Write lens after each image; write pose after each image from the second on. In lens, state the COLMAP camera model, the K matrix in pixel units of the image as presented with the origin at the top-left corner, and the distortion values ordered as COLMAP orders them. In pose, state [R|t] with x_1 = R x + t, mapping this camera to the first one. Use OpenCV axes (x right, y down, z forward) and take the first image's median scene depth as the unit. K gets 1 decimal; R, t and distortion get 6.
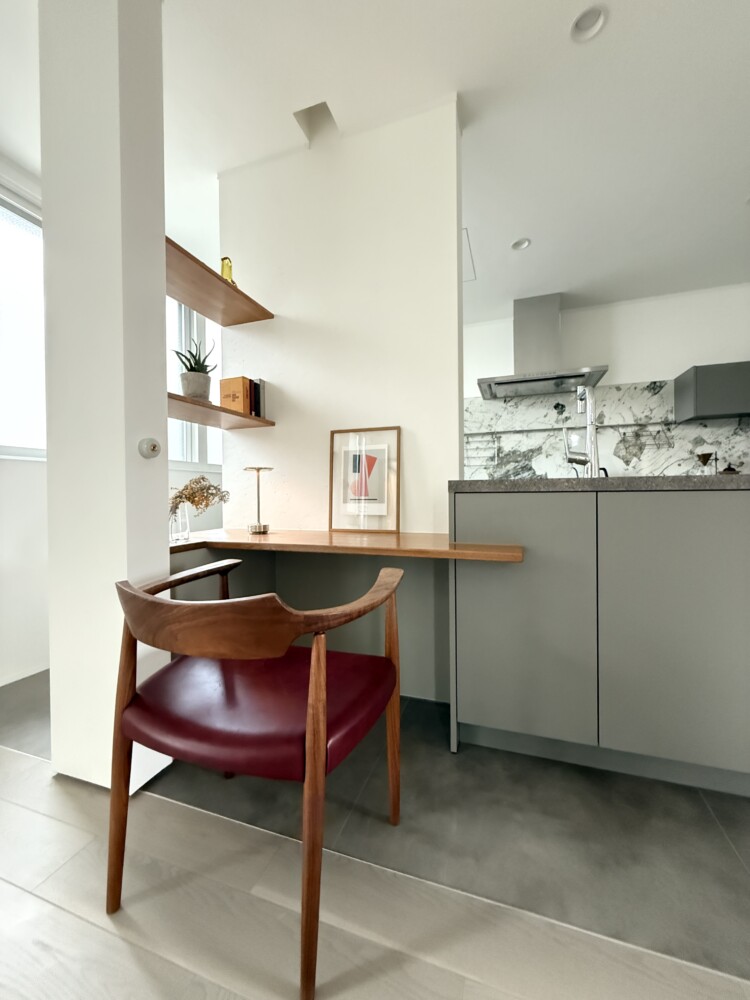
lens RADIAL K [[397.8, 0, 375.4], [0, 397.8, 496.8], [0, 0, 1]] dist [0.001154, 0.000240]
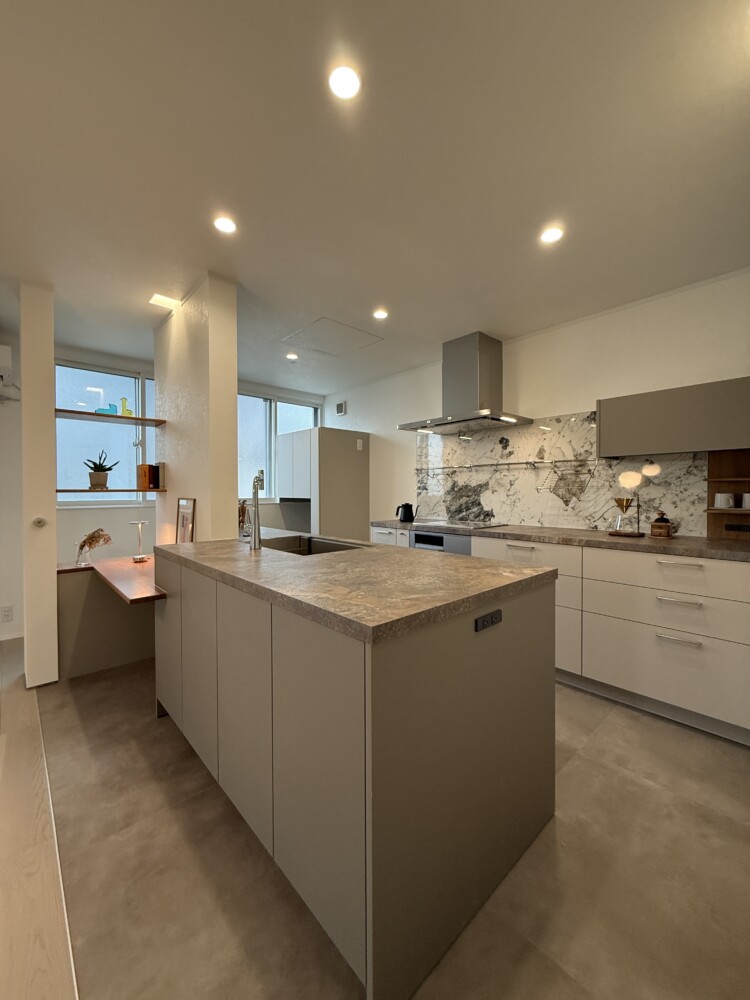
lens RADIAL K [[397.8, 0, 375.4], [0, 397.8, 496.8], [0, 0, 1]] dist [0.001154, 0.000240]
pose [[0.882052, 0.015448, -0.470899, 0.683394], [-0.011252, 0.999868, 0.011726, -0.105910], [0.471018, -0.005045, 0.882109, 0.005035]]
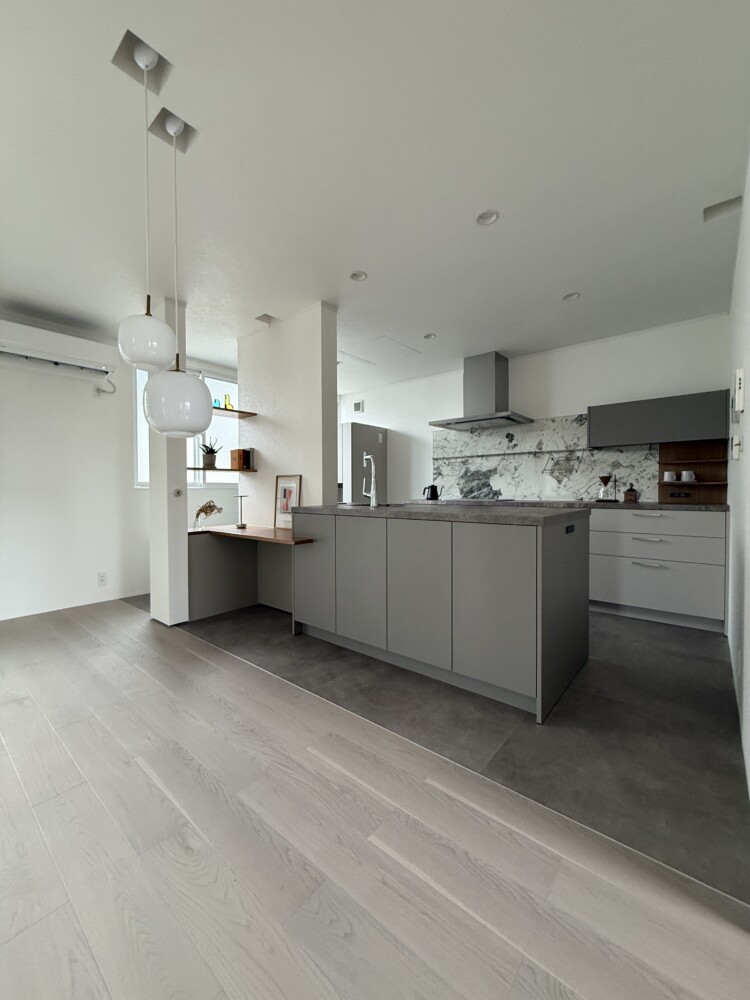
lens RADIAL K [[397.8, 0, 375.4], [0, 397.8, 496.8], [0, 0, 1]] dist [0.001154, 0.000240]
pose [[0.936212, 0.013821, -0.351163, 0.540354], [-0.010018, 0.999870, 0.012645, -0.050707], [0.351292, -0.008321, 0.936229, -0.335494]]
